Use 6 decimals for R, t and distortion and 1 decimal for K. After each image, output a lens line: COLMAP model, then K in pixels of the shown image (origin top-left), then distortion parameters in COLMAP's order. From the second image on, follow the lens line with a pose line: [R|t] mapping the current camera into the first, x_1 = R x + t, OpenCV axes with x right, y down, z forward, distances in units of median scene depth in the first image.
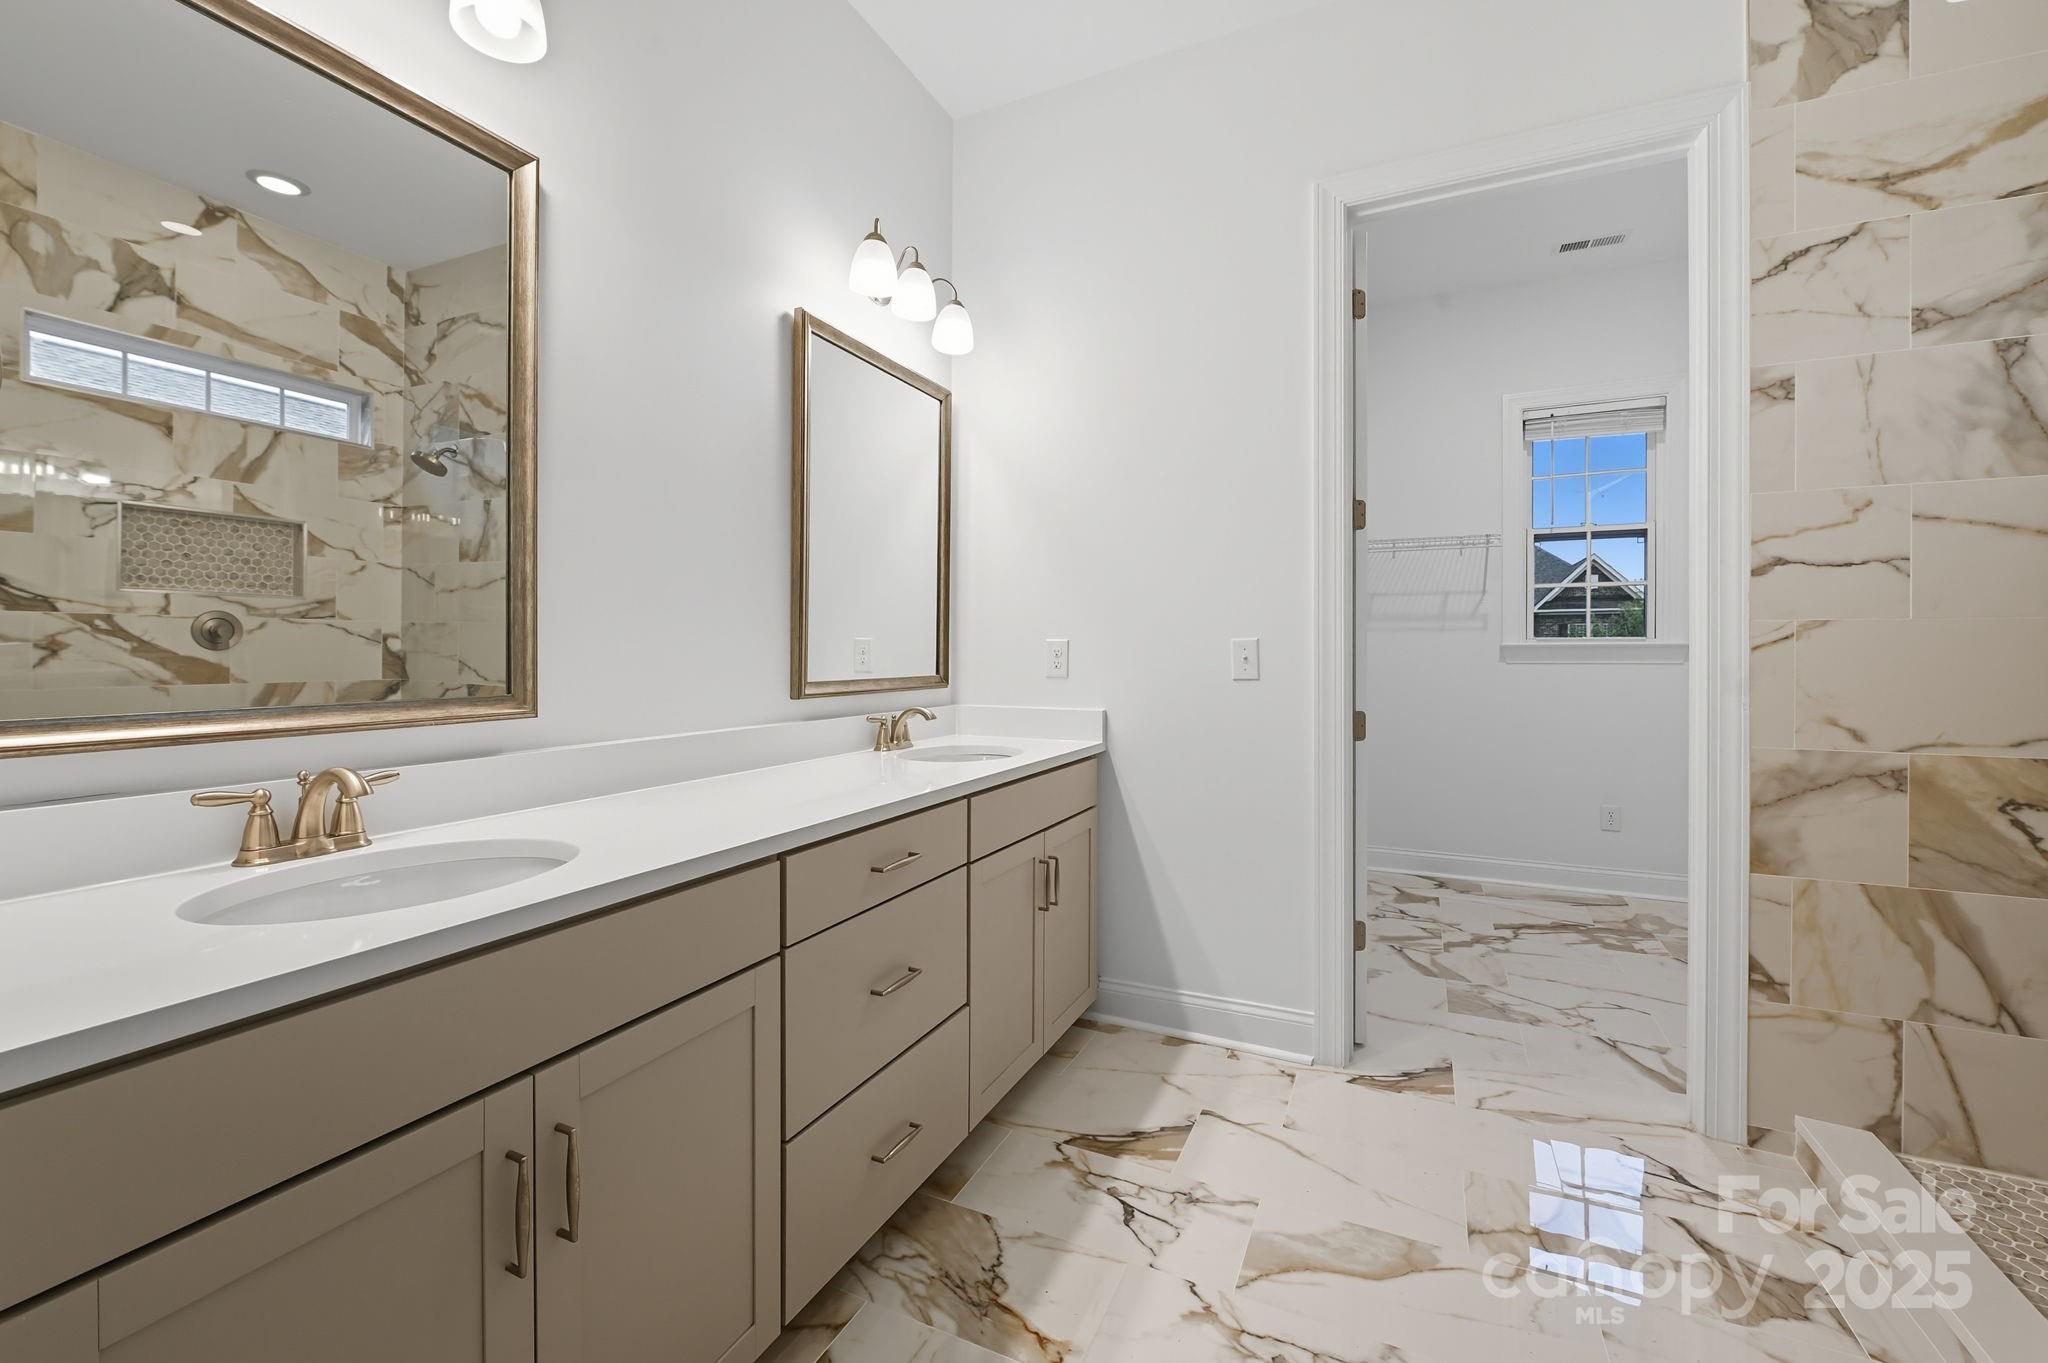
lens RADIAL K [[813.6, 0, 1029.5], [0, 813.6, 668.6], [0, 0, 1]] dist [-0.008844, -0.000161]
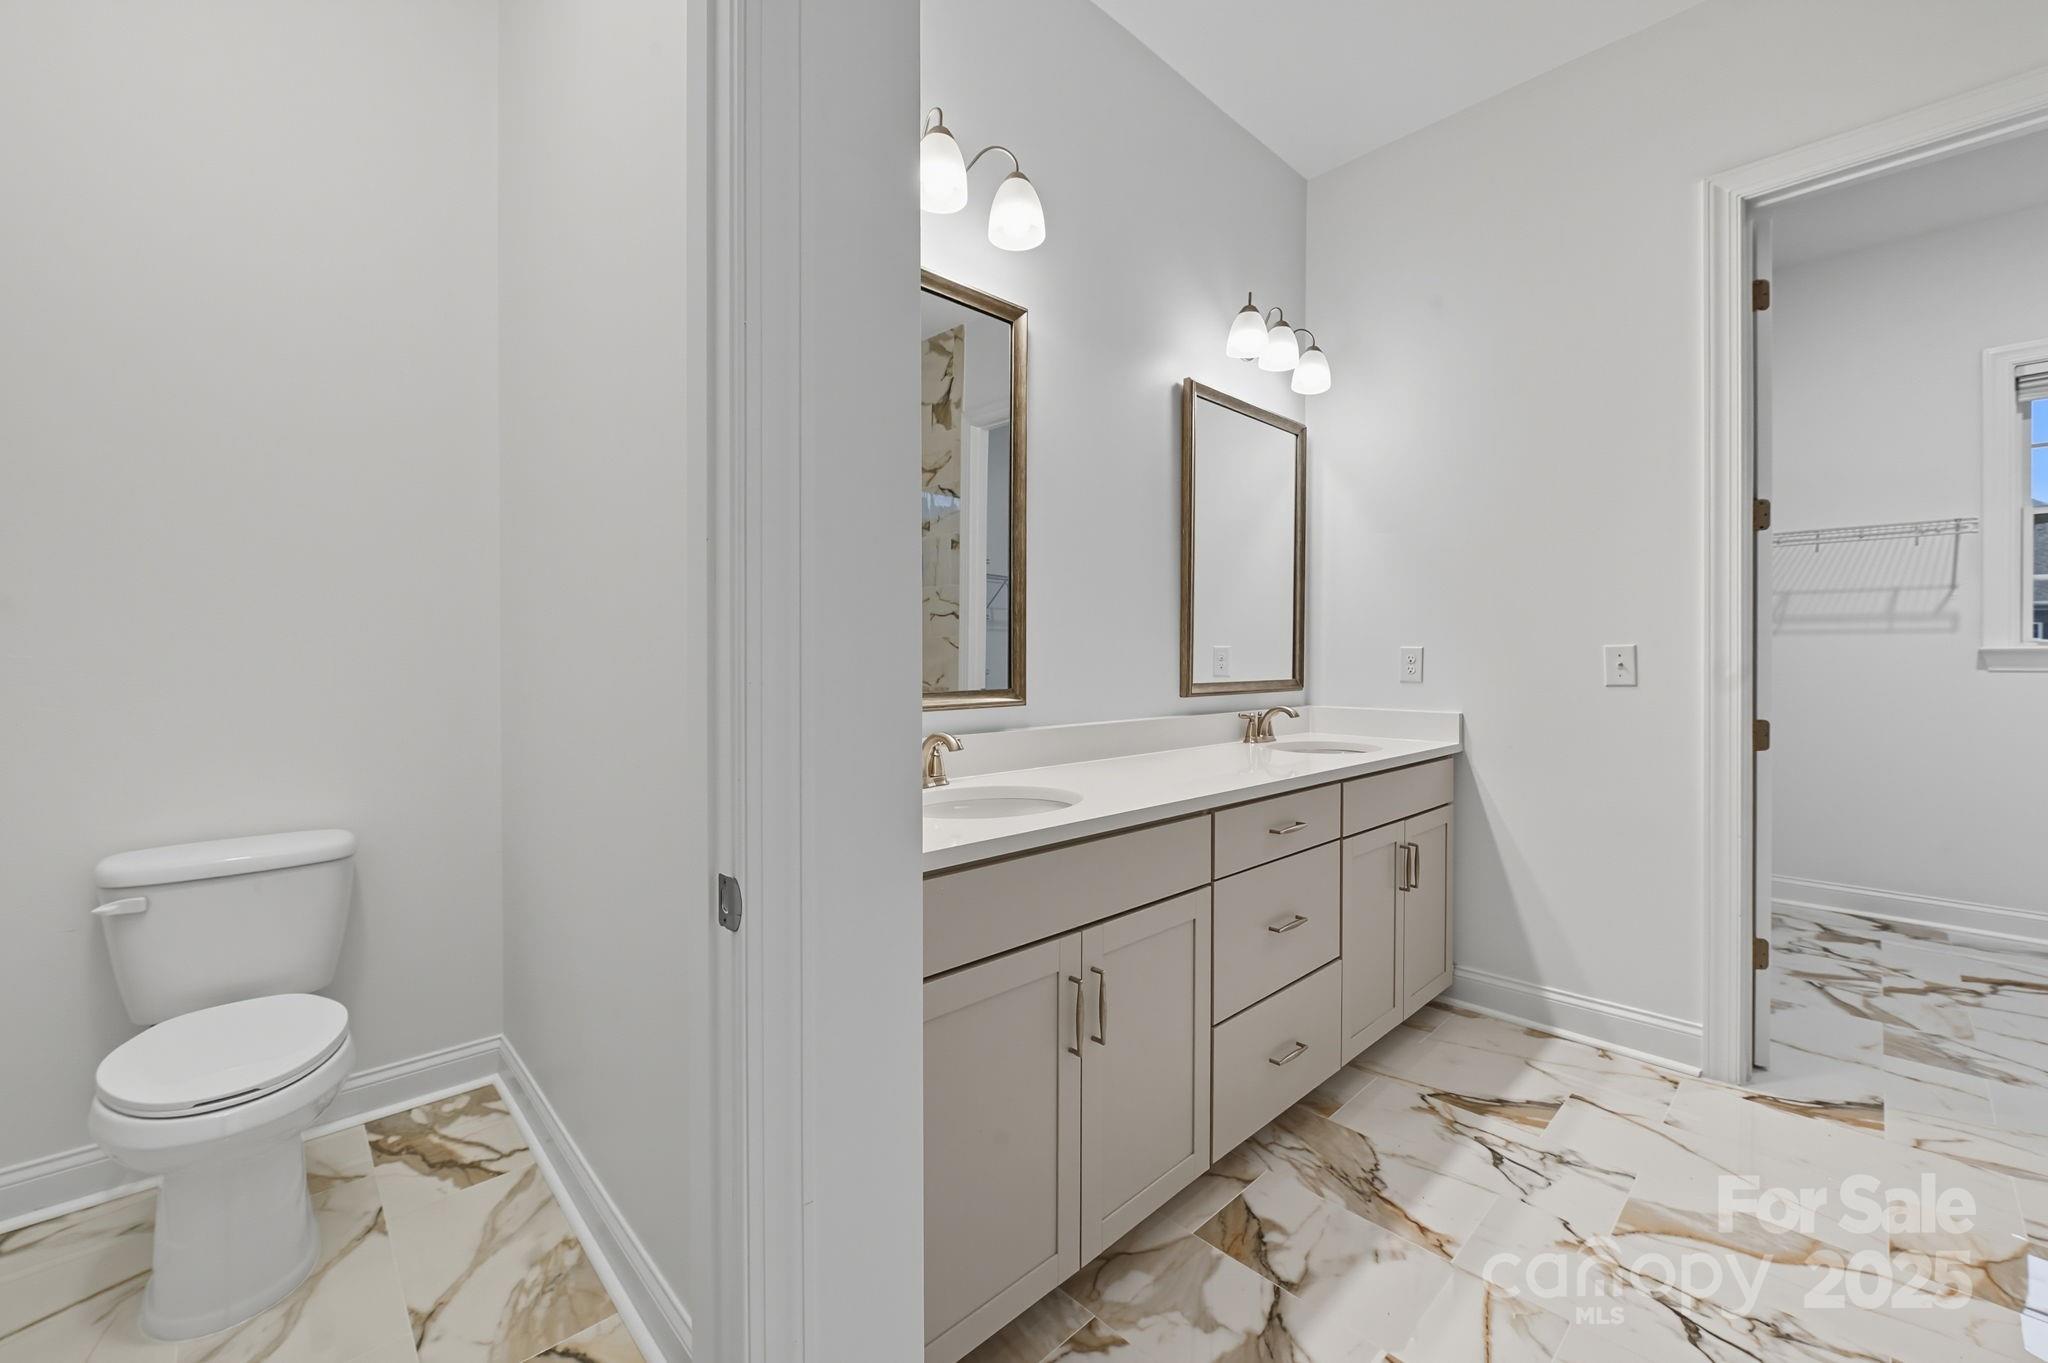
lens RADIAL K [[813.6, 0, 1020.5], [0, 813.6, 670.3], [0, 0, 1]] dist [-0.008844, -0.000161]
pose [[0.932429, 0.003762, -0.361335, -0.071776], [-0.006042, 0.999968, -0.005181, 0.004467], [0.361304, 0.007014, 0.932422, -0.224921]]
